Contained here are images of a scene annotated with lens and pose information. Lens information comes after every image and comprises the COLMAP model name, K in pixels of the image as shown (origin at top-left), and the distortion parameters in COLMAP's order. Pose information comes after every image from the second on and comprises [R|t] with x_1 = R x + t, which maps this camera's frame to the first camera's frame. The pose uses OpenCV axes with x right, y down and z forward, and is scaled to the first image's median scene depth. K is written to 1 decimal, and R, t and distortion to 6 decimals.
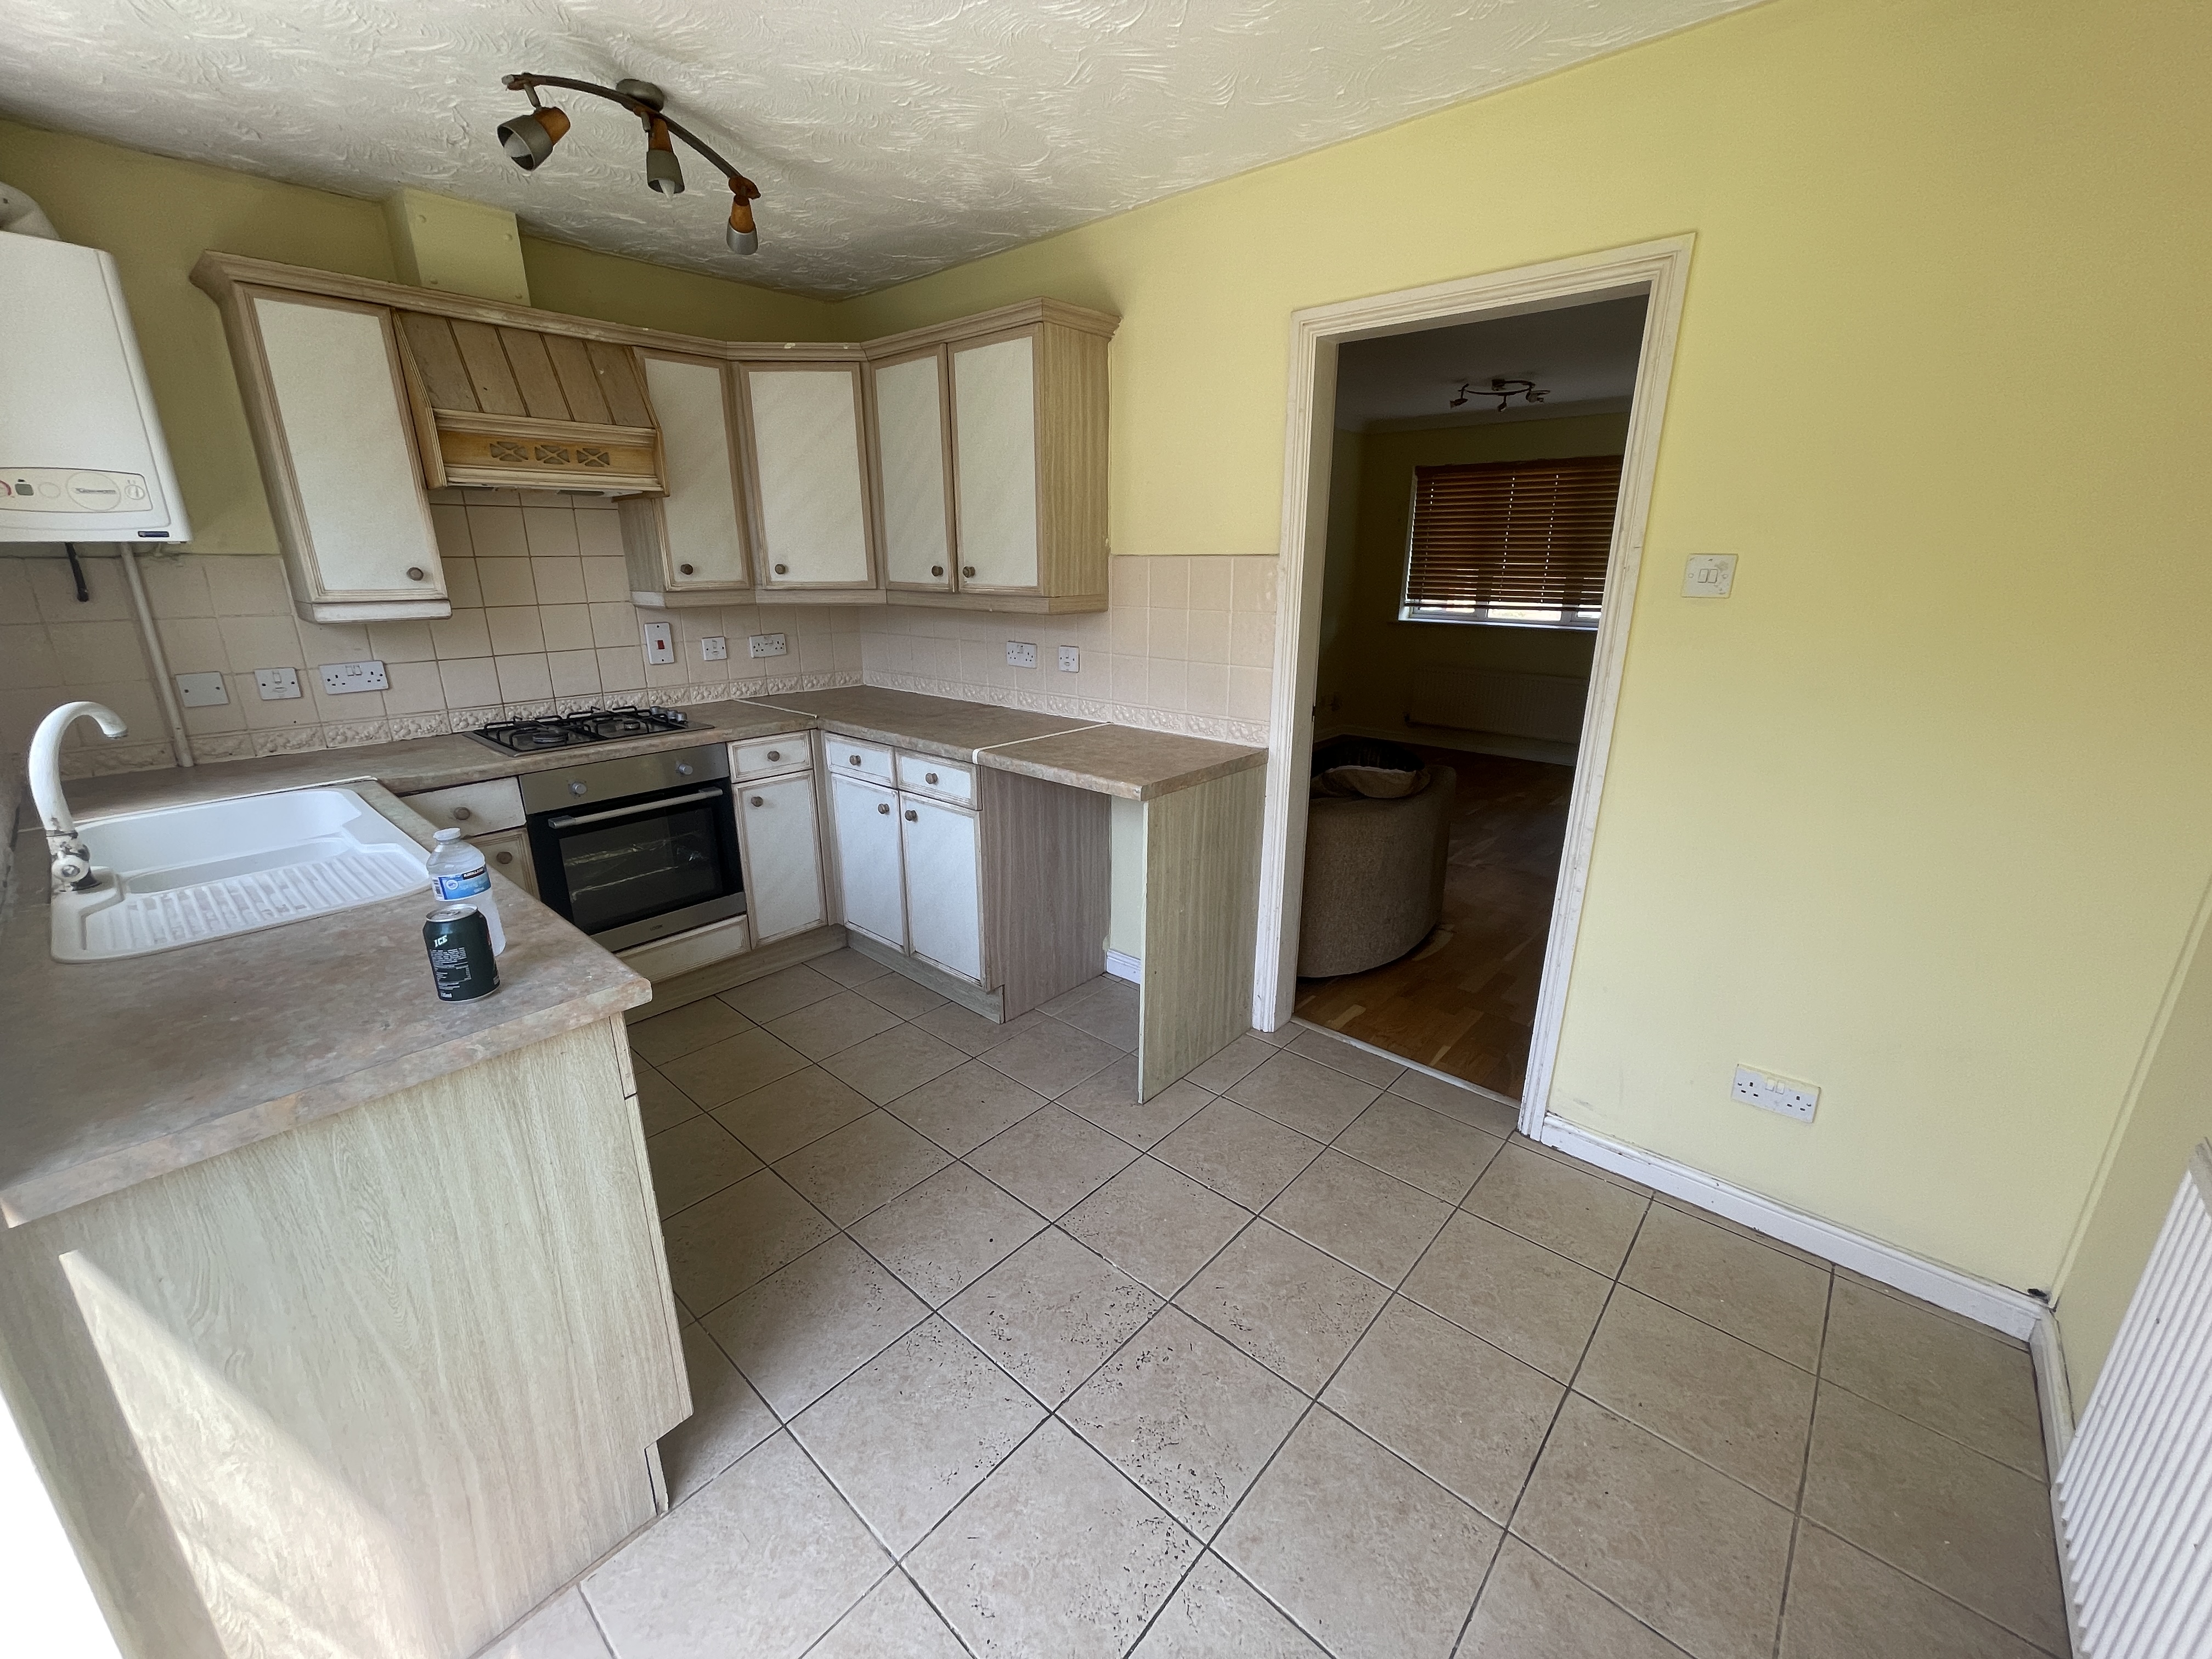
lens RADIAL K [[892.8, 0, 1096.5], [0, 892.8, 820.2], [0, 0, 1]] dist [-0.000283, 0.000031]
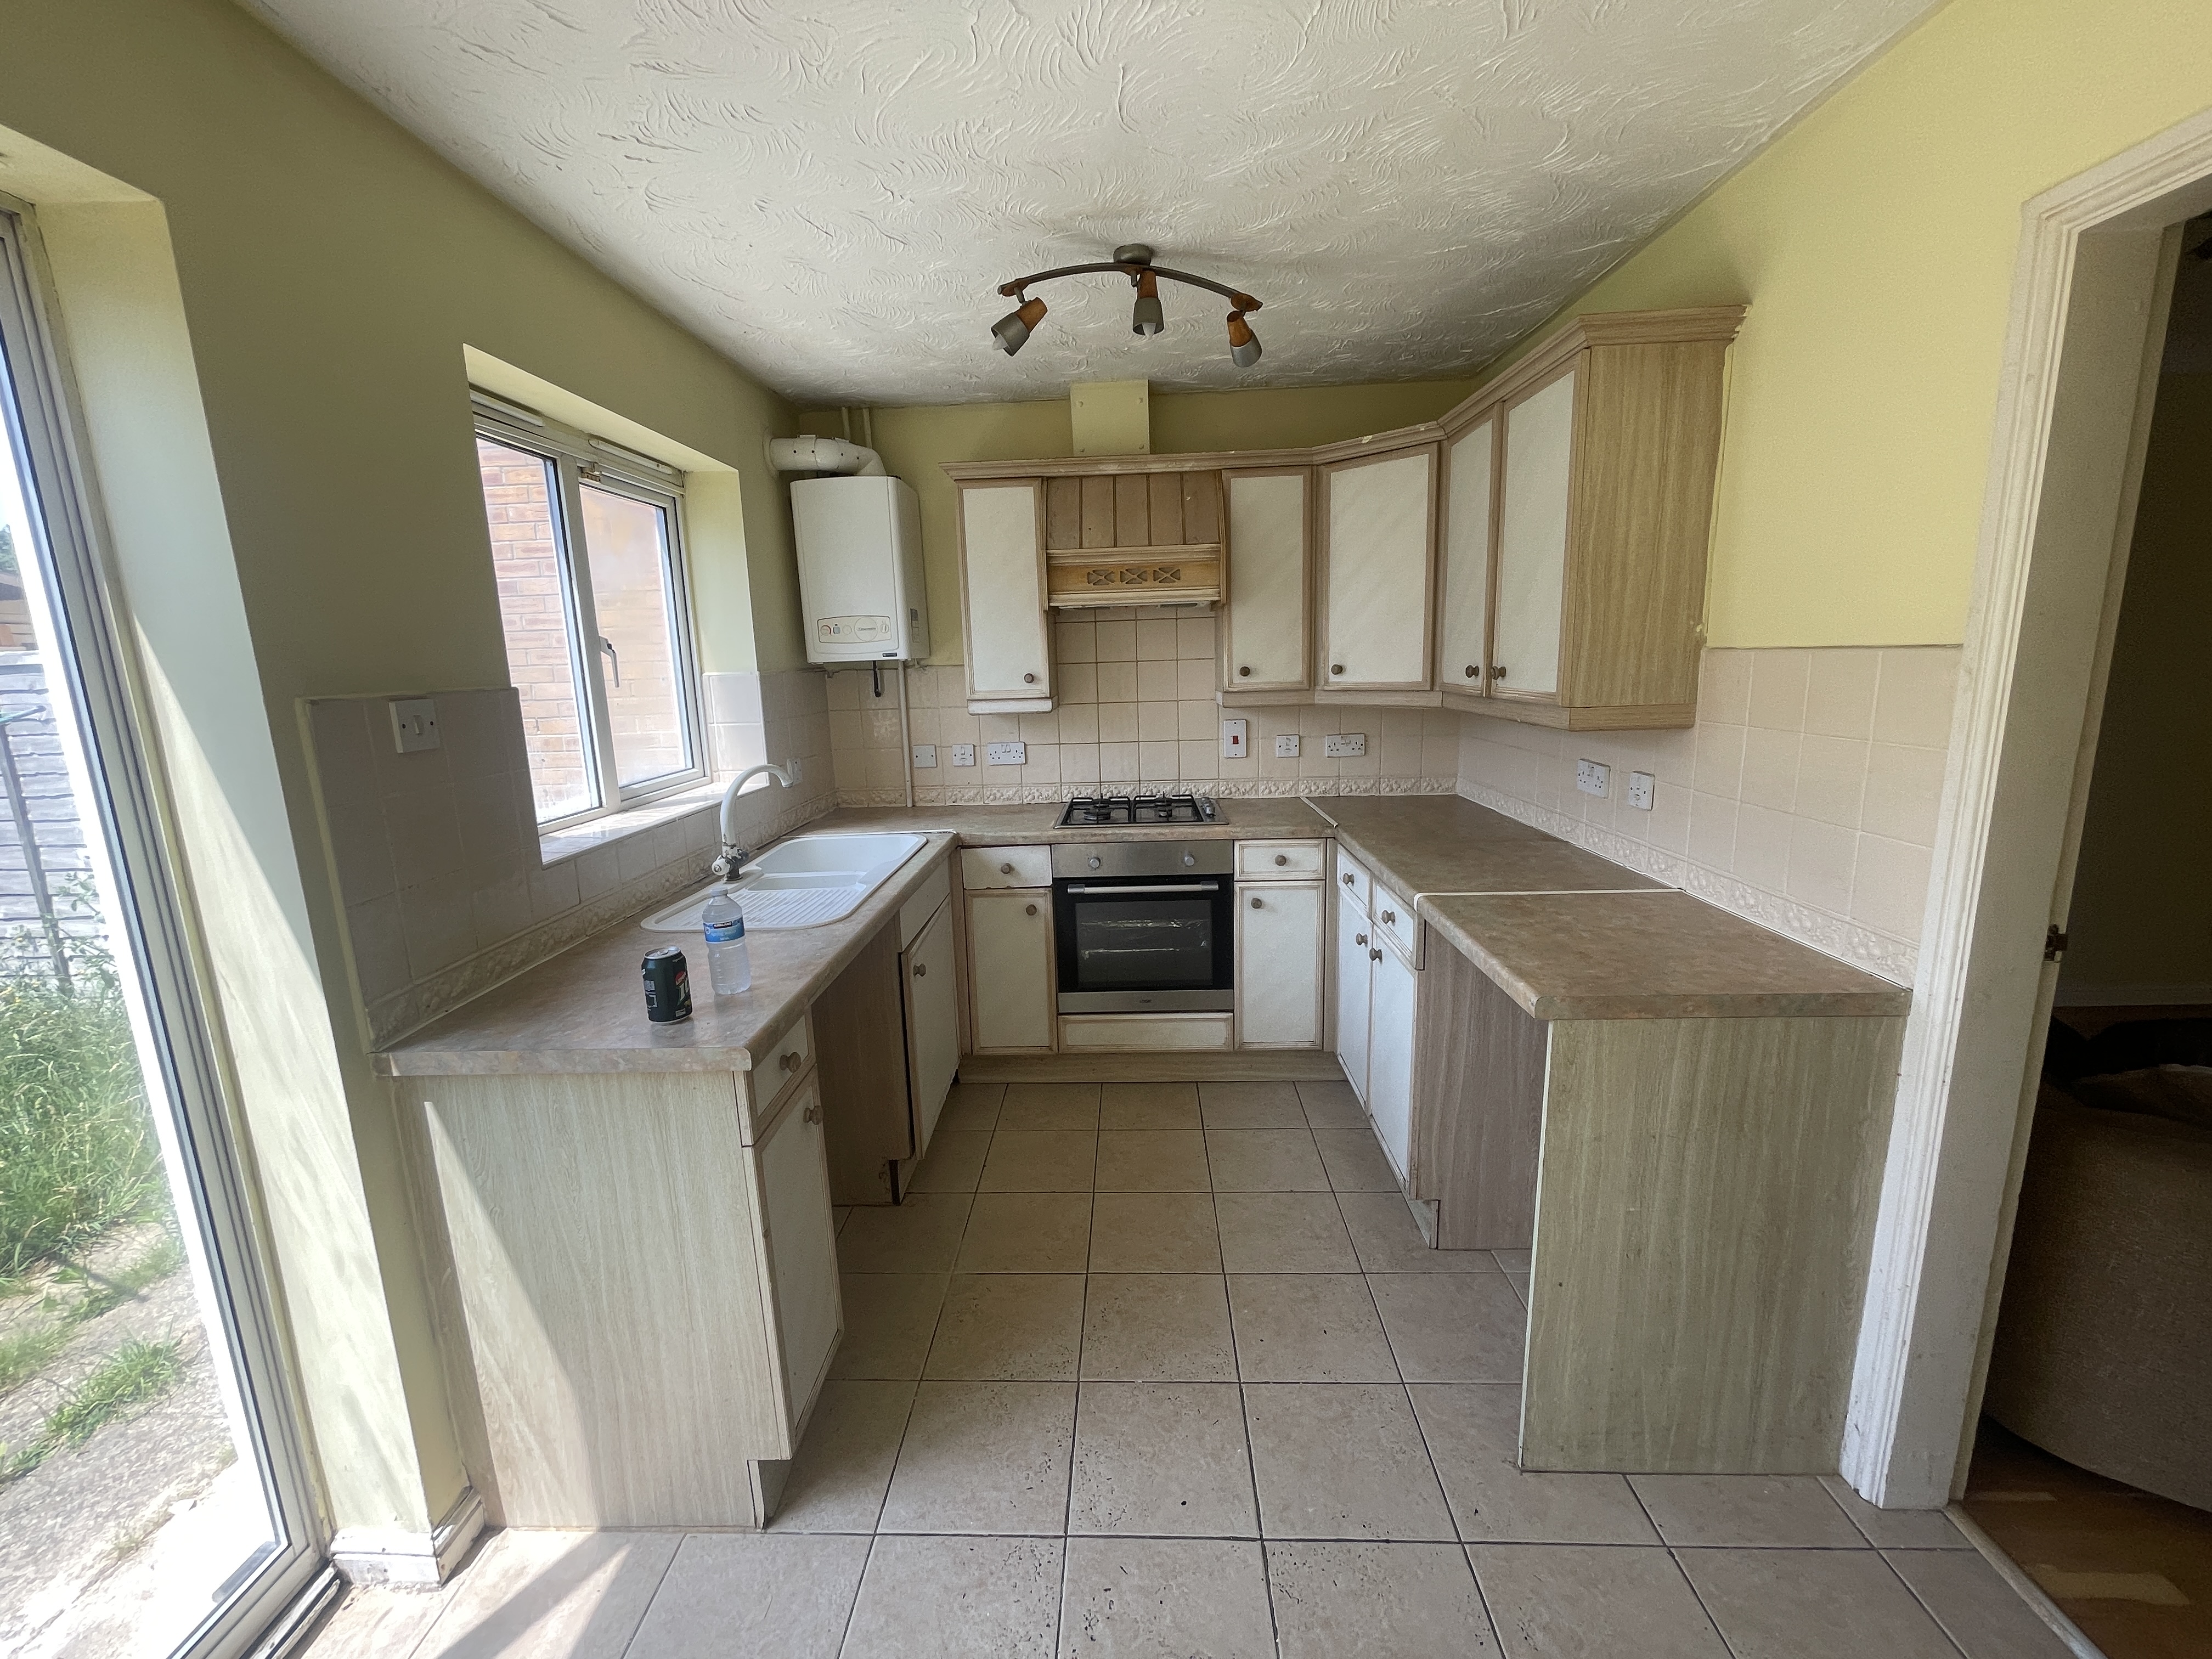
lens RADIAL K [[891.1, 0, 1097.2], [0, 891.1, 823.0], [0, 0, 1]] dist [-0.001306, 0.000616]
pose [[0.638152, 0.124922, -0.759708, 0.272371], [-0.190362, 0.981713, 0.001523, -0.086166], [0.746006, 0.143647, 0.650262, 0.253182]]
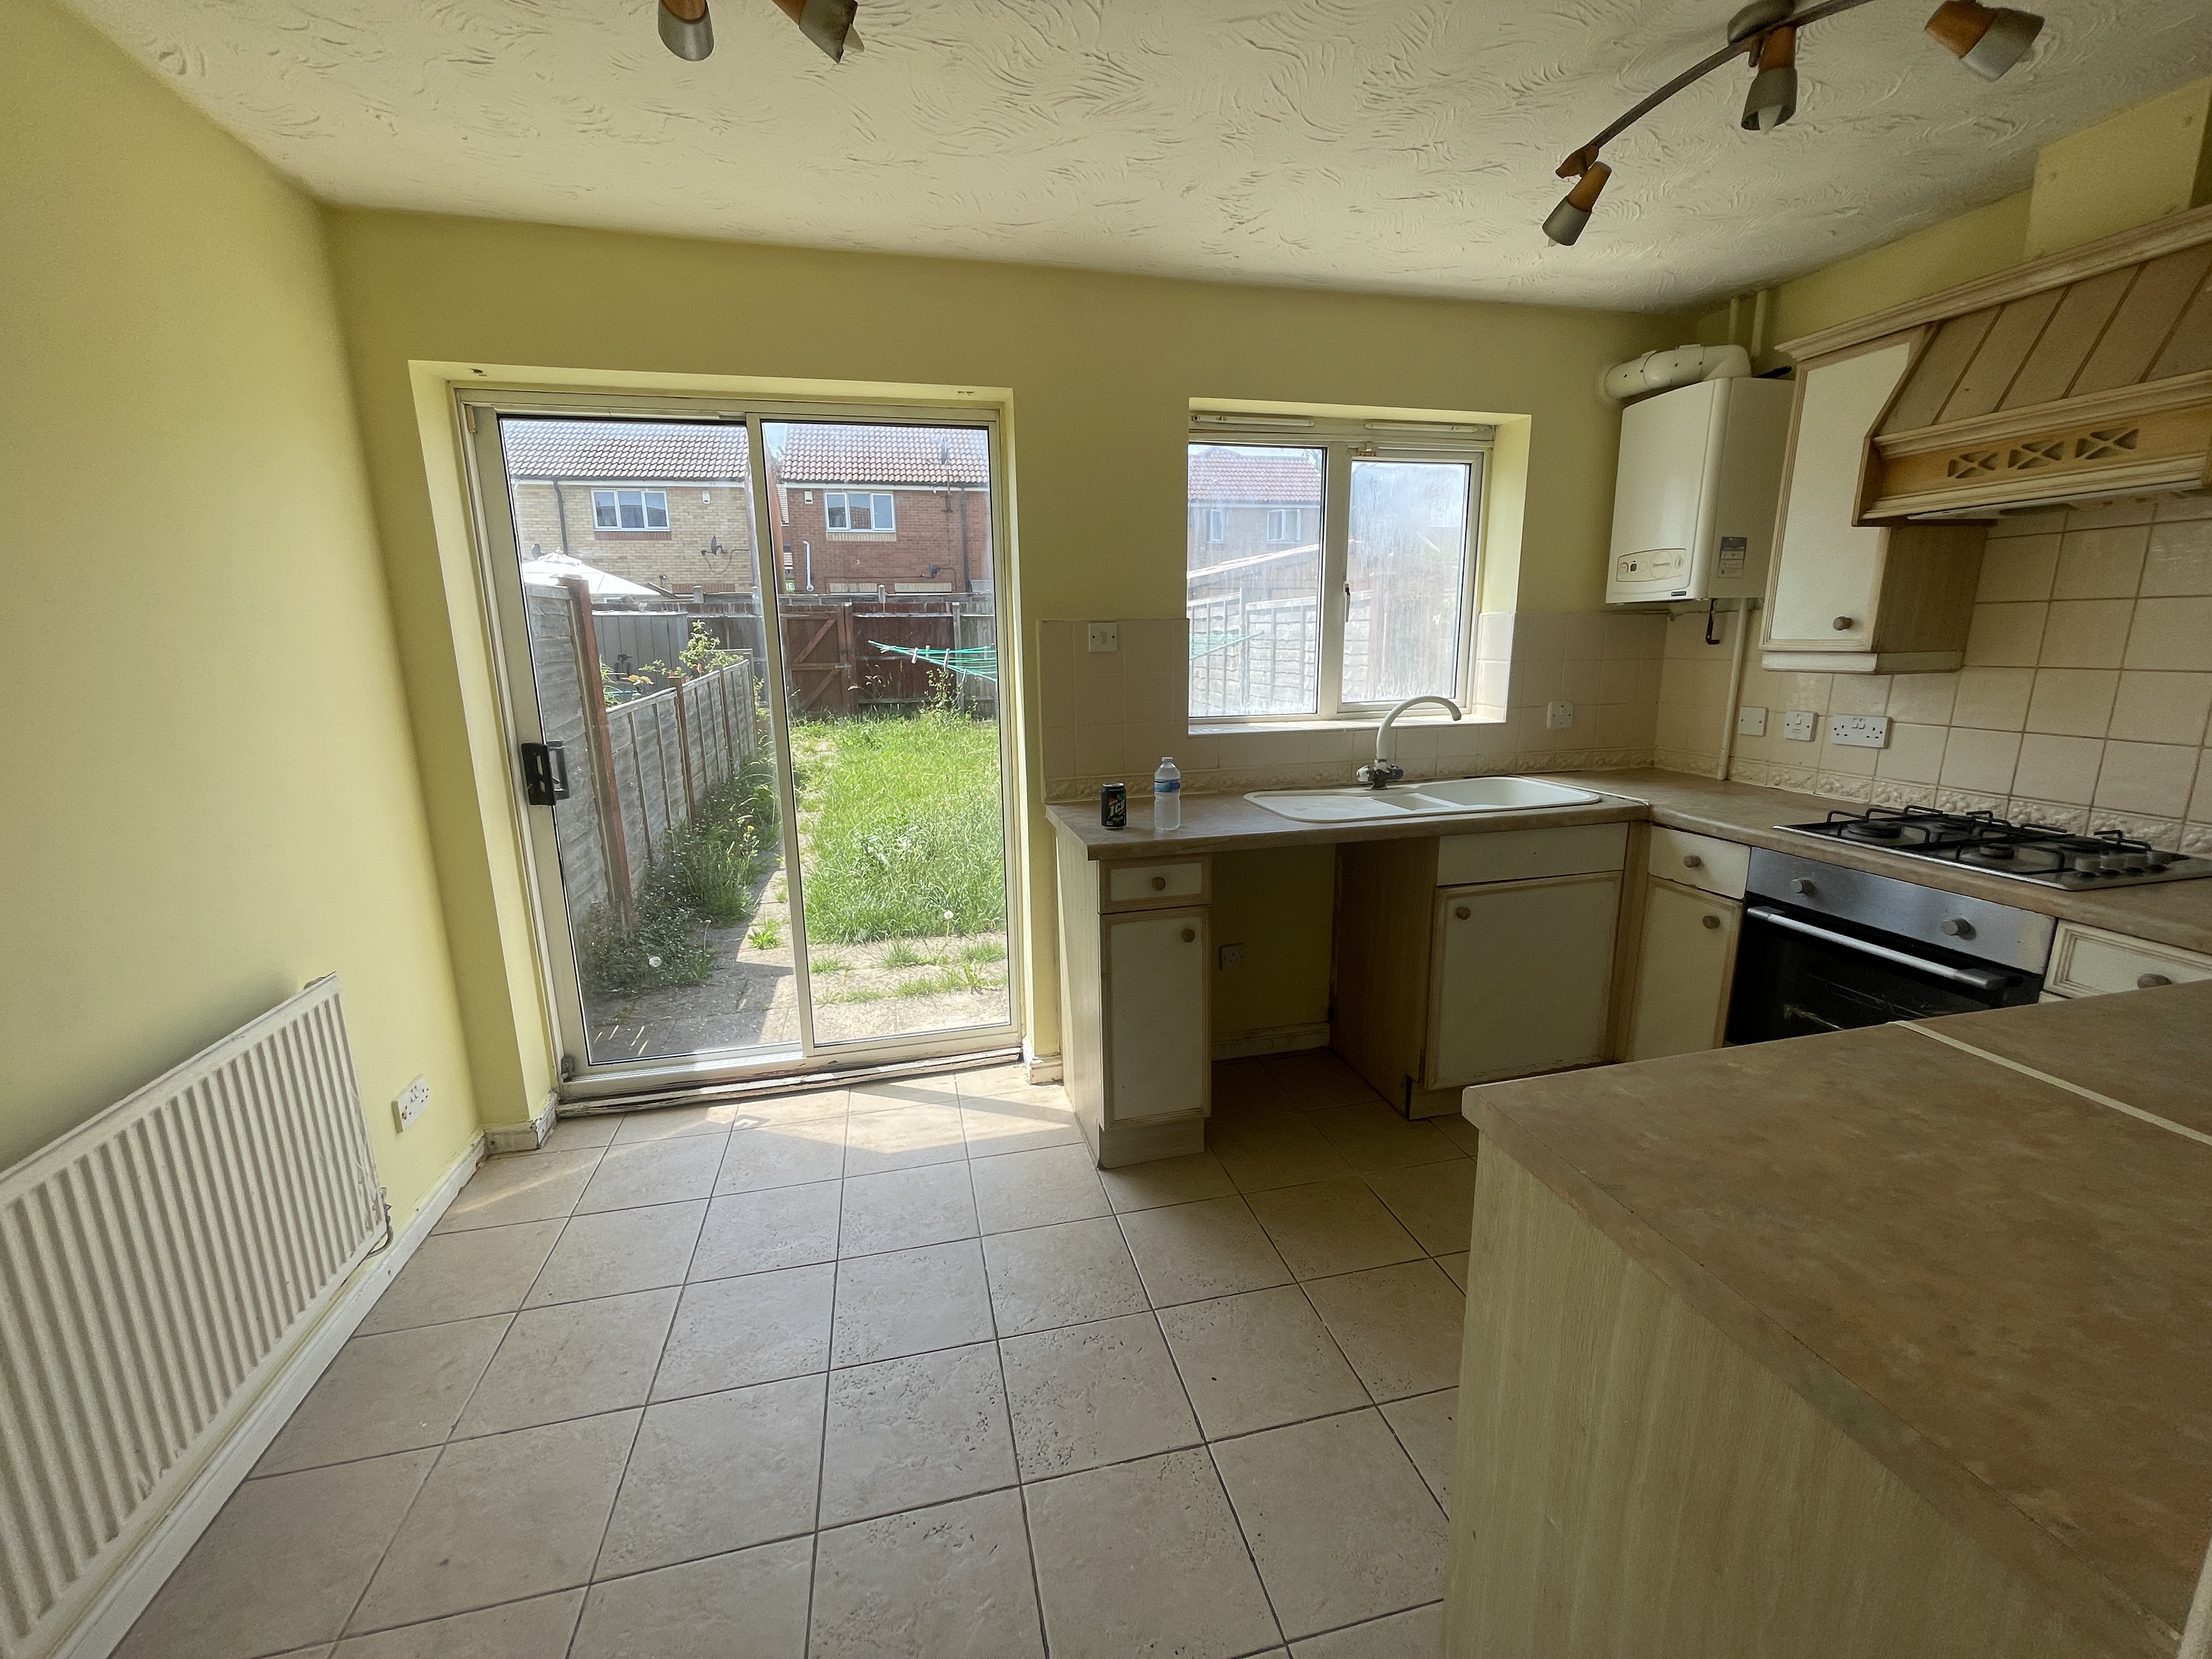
lens RADIAL K [[891.1, 0, 1097.2], [0, 891.1, 823.0], [0, 0, 1]] dist [-0.001306, 0.000616]
pose [[-0.566796, 0.180555, -0.803830, 0.411025], [-0.219223, 0.907460, 0.358411, -0.231692], [0.794156, 0.379364, -0.474762, 0.838256]]
